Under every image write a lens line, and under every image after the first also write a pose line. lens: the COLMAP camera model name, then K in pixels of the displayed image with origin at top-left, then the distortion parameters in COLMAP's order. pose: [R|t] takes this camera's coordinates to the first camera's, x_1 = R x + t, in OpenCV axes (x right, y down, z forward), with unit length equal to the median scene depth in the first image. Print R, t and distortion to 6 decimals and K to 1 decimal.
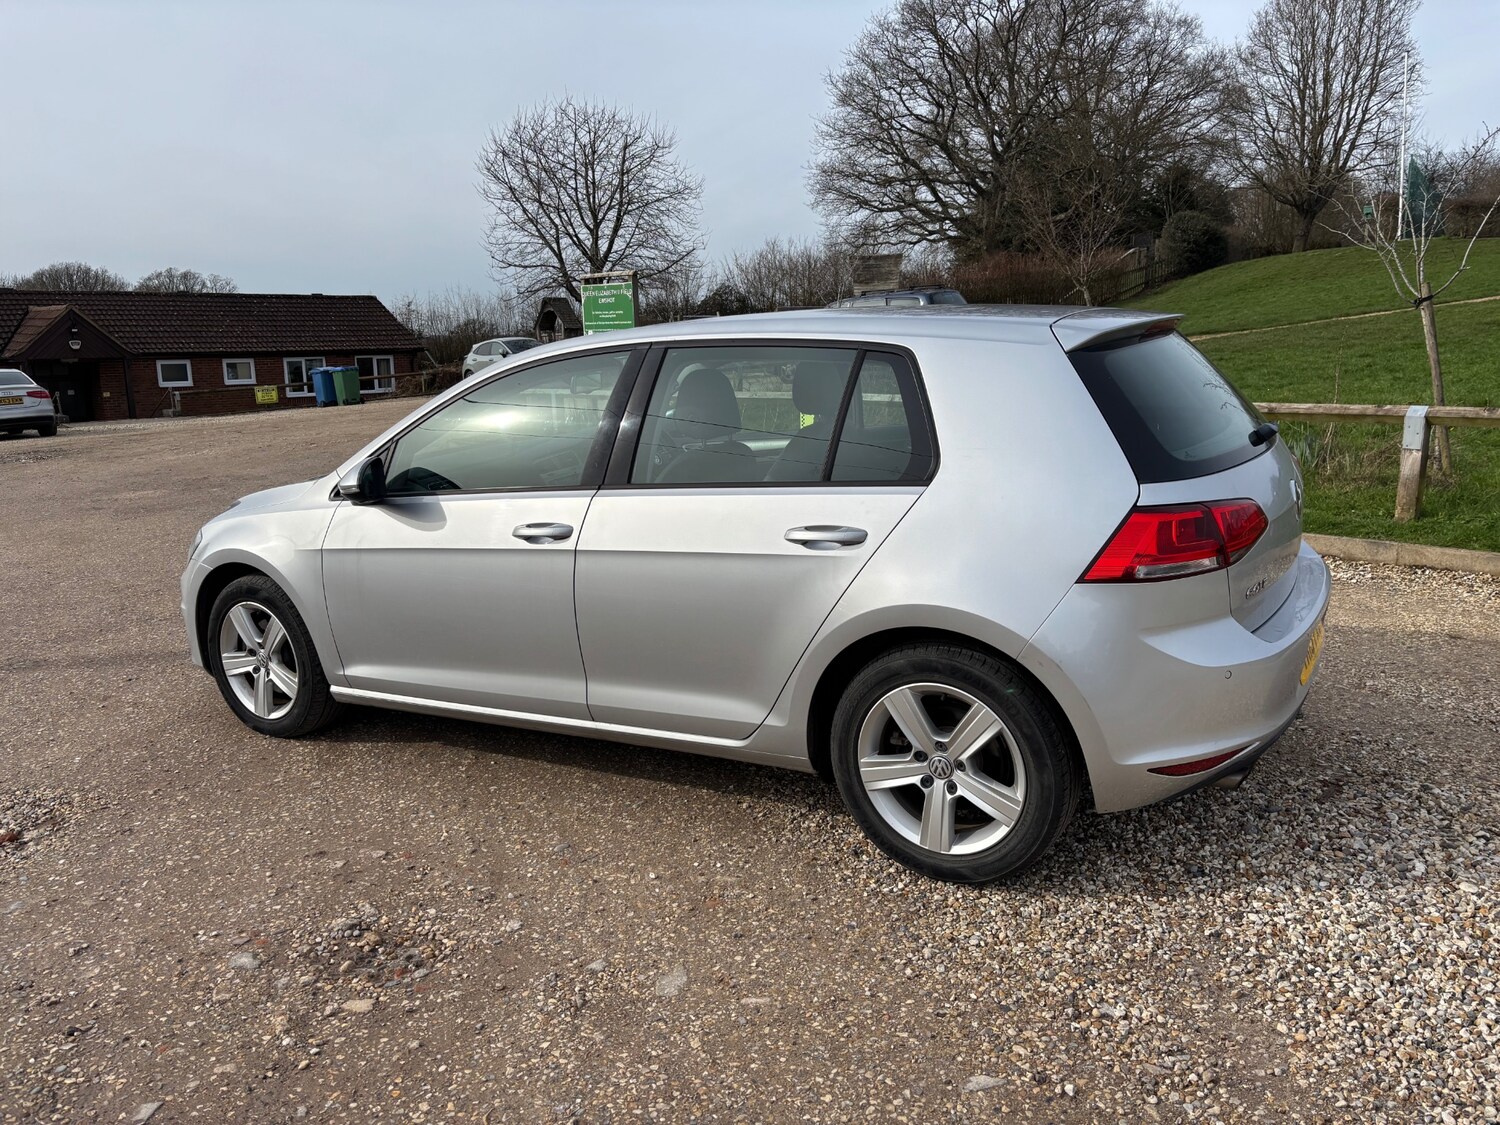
lens RADIAL K [[1138.4, 0, 750.0], [0, 1138.4, 562.5], [0, 0, 1]] dist [0.027408, -0.006170]
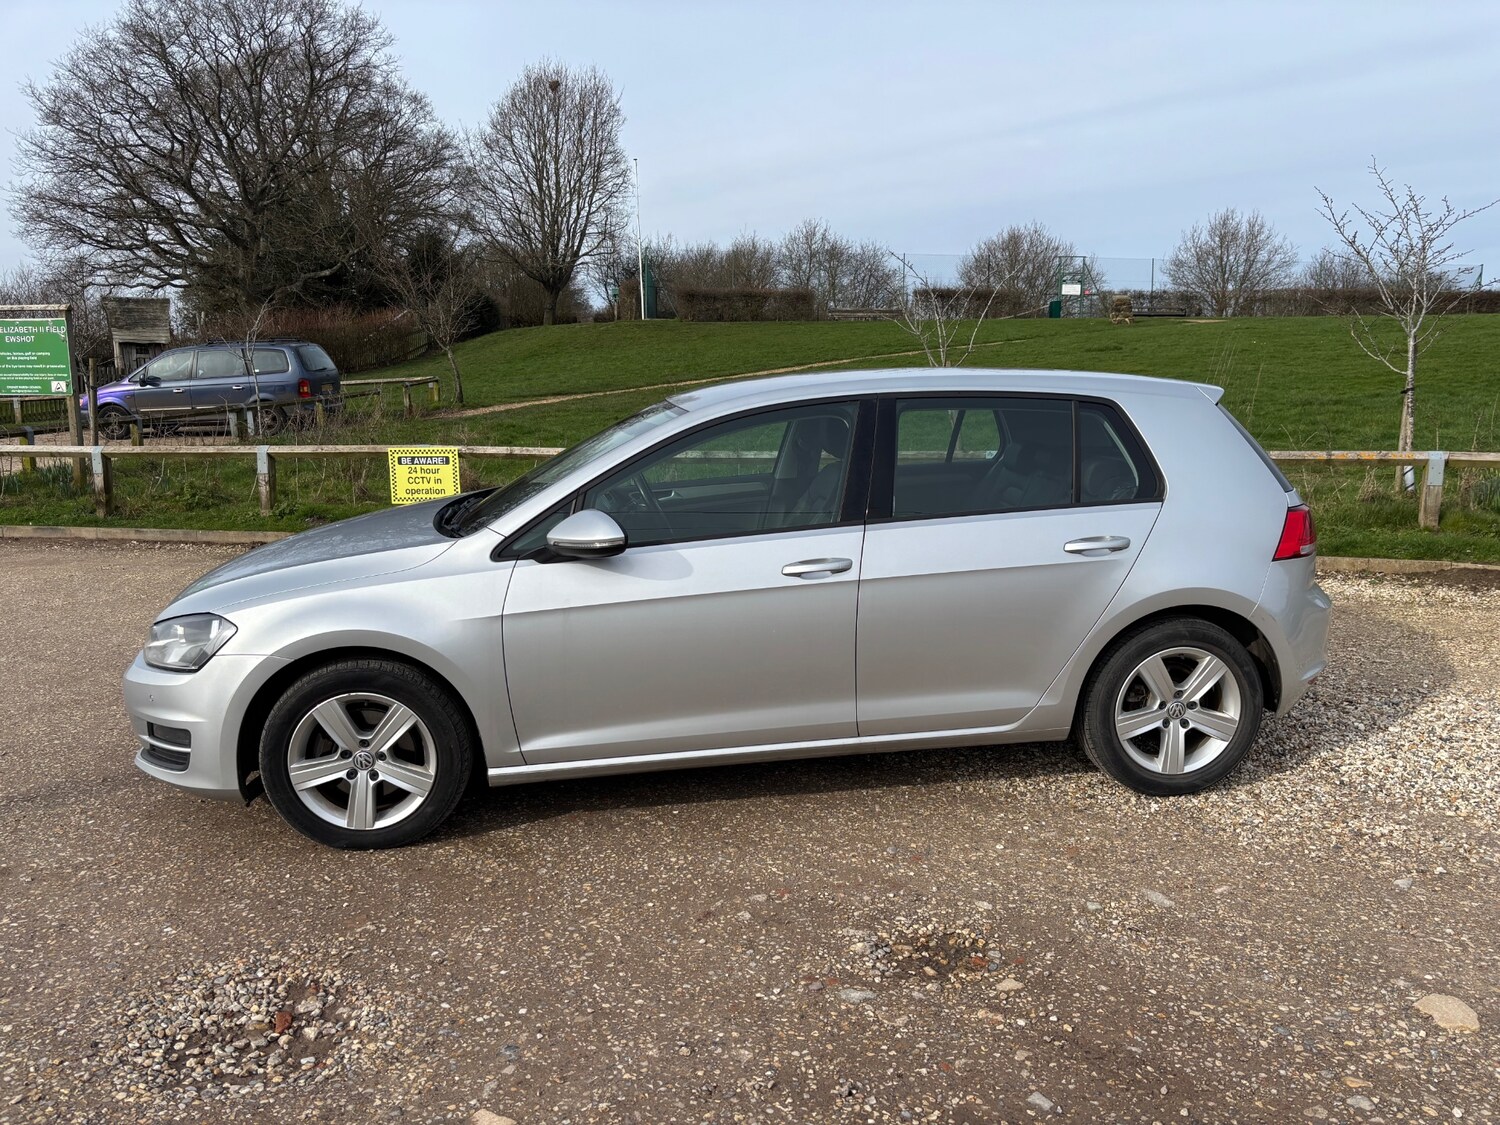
lens RADIAL K [[1145.0, 0, 756.0], [0, 1145.0, 568.5], [0, 0, 1]] dist [0.043185, -0.040241]
pose [[0.790821, -0.076374, 0.607264, -0.078965], [0.104328, 0.994484, -0.010790, -0.001789], [-0.603090, 0.071888, 0.794427, 0.015862]]
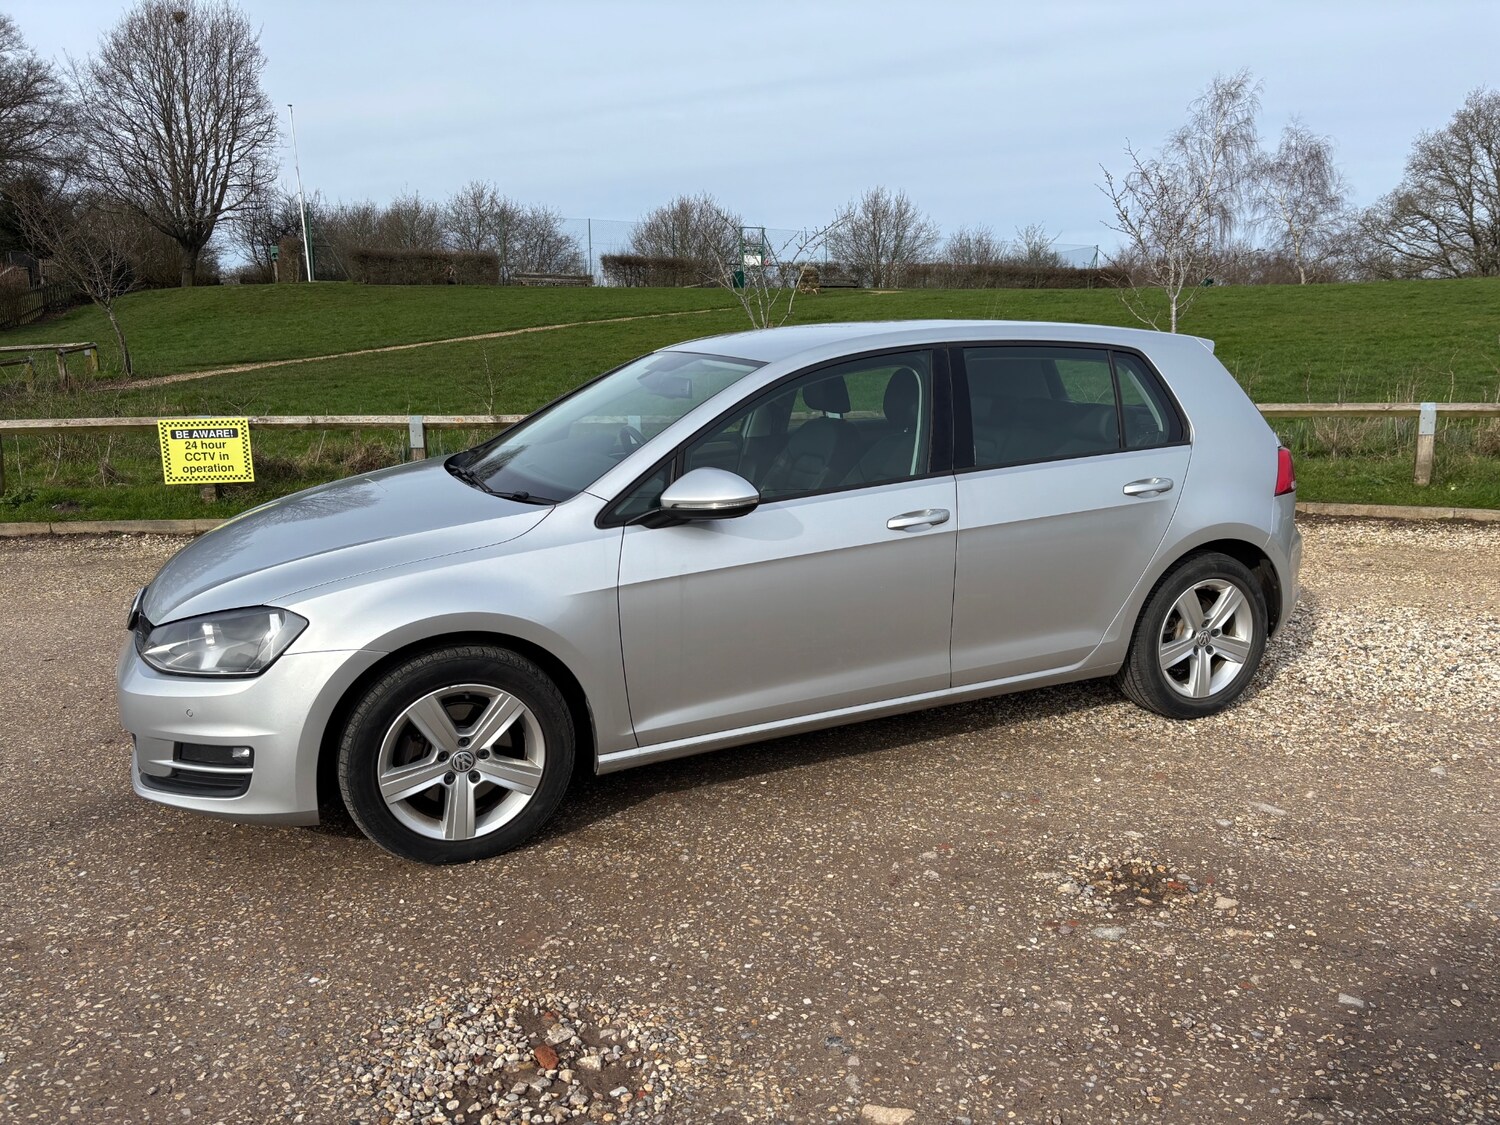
lens RADIAL K [[1145.0, 0, 756.0], [0, 1145.0, 568.5], [0, 0, 1]] dist [0.043185, -0.040241]
pose [[0.581849, -0.132044, 0.802506, -0.101115], [0.152552, 0.986938, 0.051785, -0.005375], [-0.798861, 0.092293, 0.594392, 0.043994]]
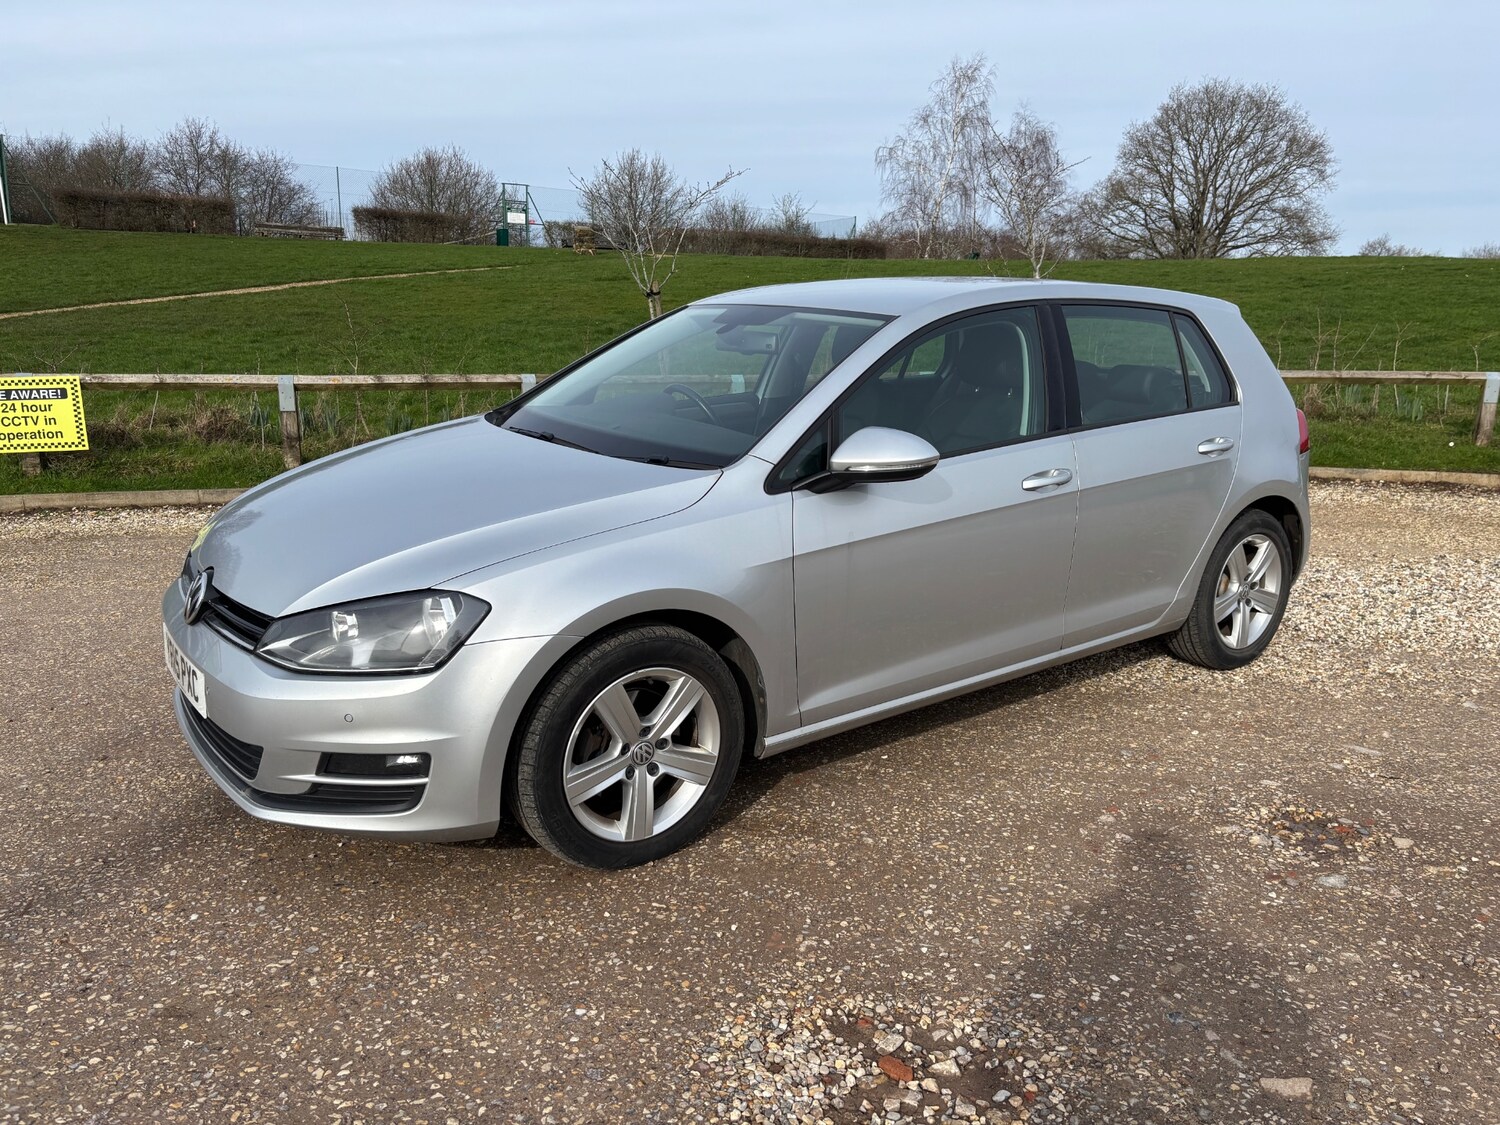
lens RADIAL K [[1145.0, 0, 756.0], [0, 1145.0, 568.5], [0, 0, 1]] dist [0.043185, -0.040241]
pose [[0.390707, -0.169559, 0.904764, -0.111593], [0.160869, 0.980340, 0.114254, -0.009834], [-0.906349, 0.100908, 0.410303, 0.073095]]
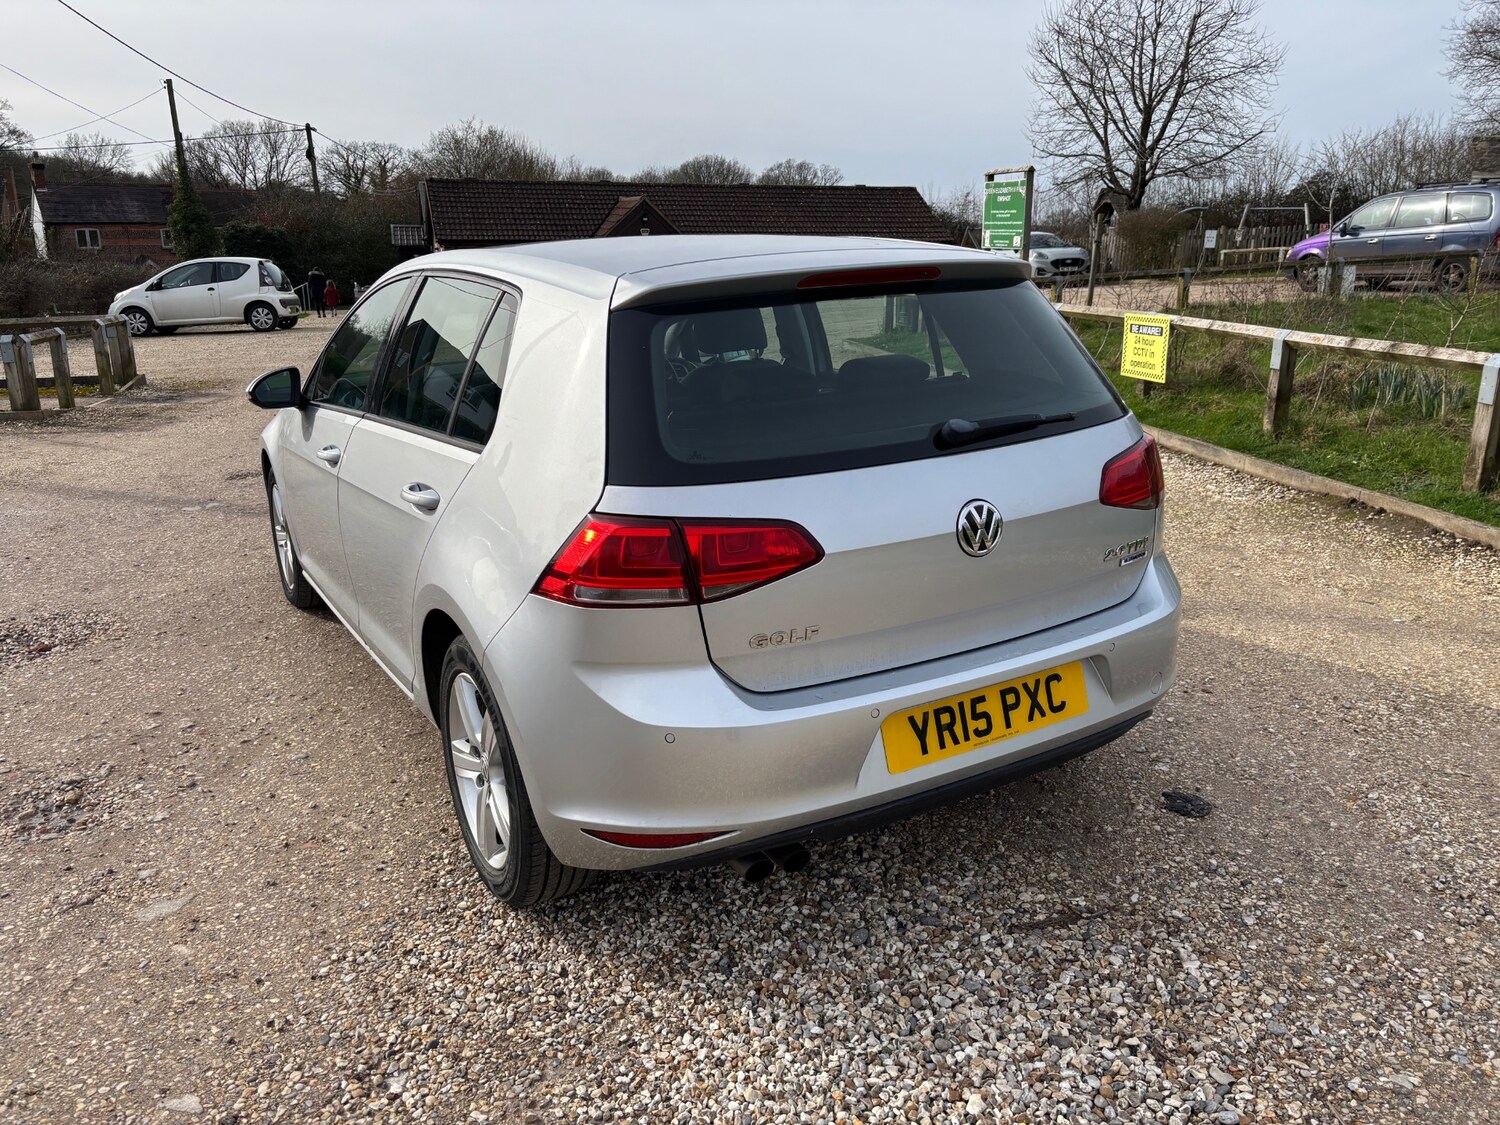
lens RADIAL K [[1135.3, 0, 753.4], [0, 1135.3, 558.5], [0, 0, 1]] dist [0.043491, -0.044359]
pose [[0.879903, 0.151575, -0.450329, 0.056000], [-0.111680, 0.987177, 0.114059, -0.008383], [0.461842, -0.050068, 0.885548, 0.023643]]
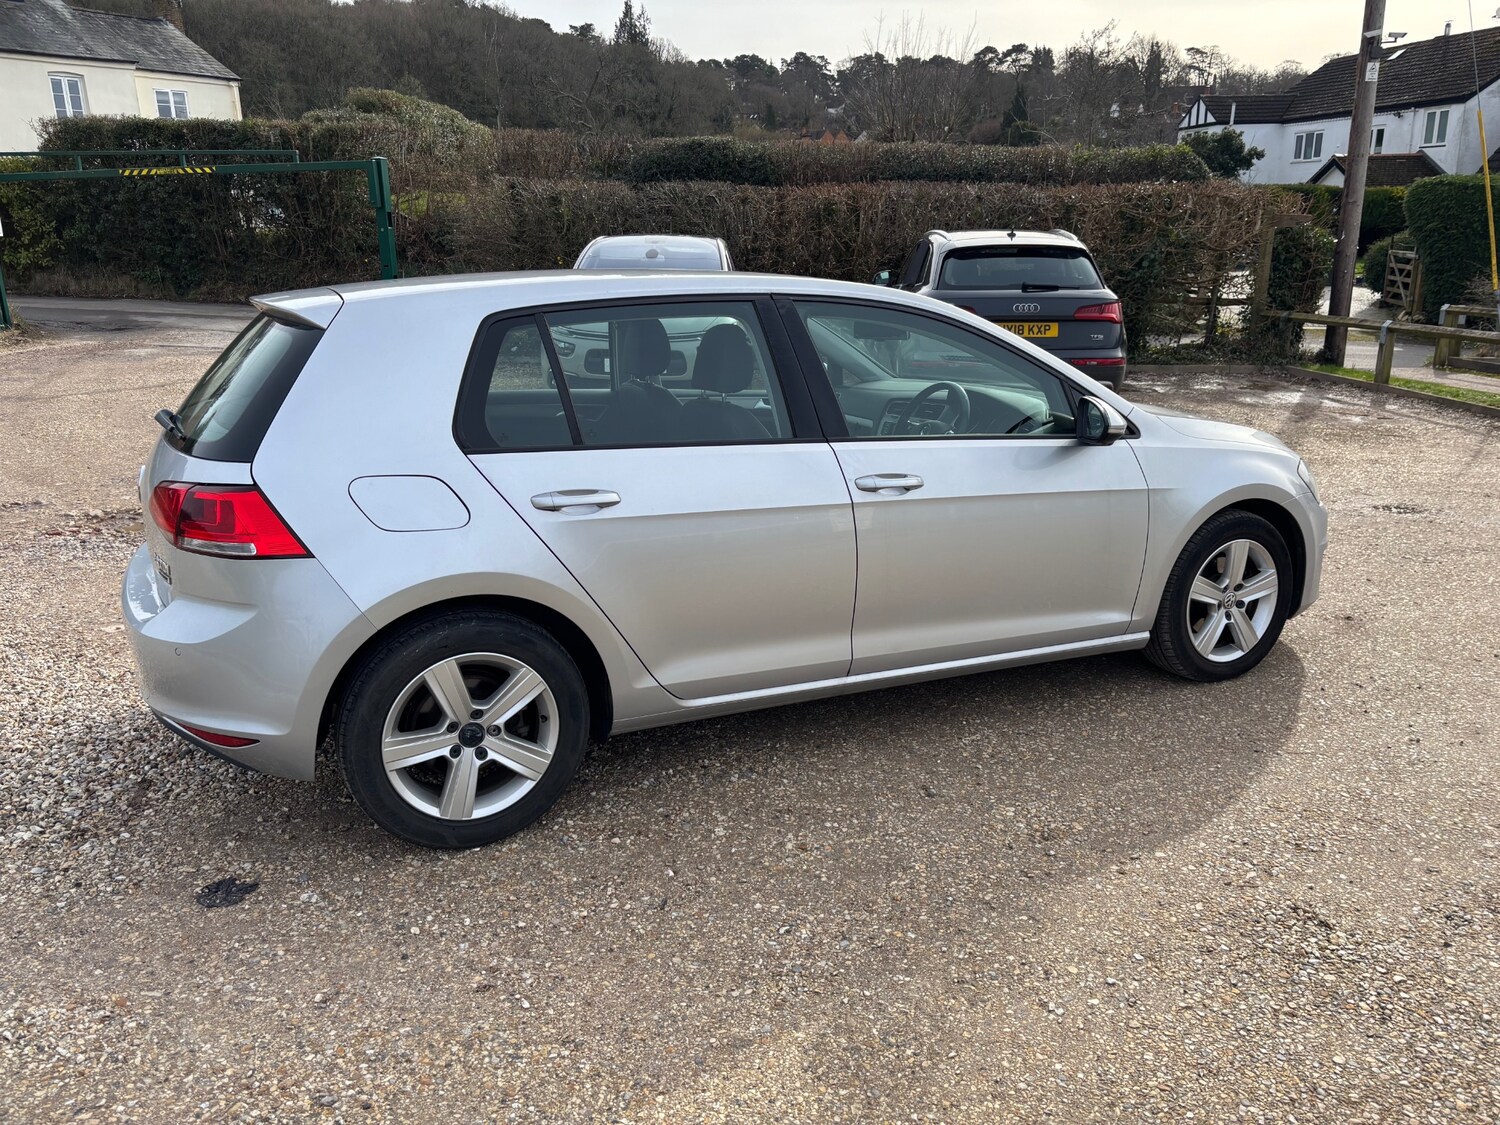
lens RADIAL K [[1125.4, 0, 753.2], [0, 1125.4, 557.4], [0, 0, 1]] dist [0.043333, -0.047013]
pose [[-0.532080, 0.267581, -0.803300, 0.084227], [-0.143060, 0.906696, 0.396781, -0.039398], [0.834521, 0.326040, -0.444155, 0.159039]]
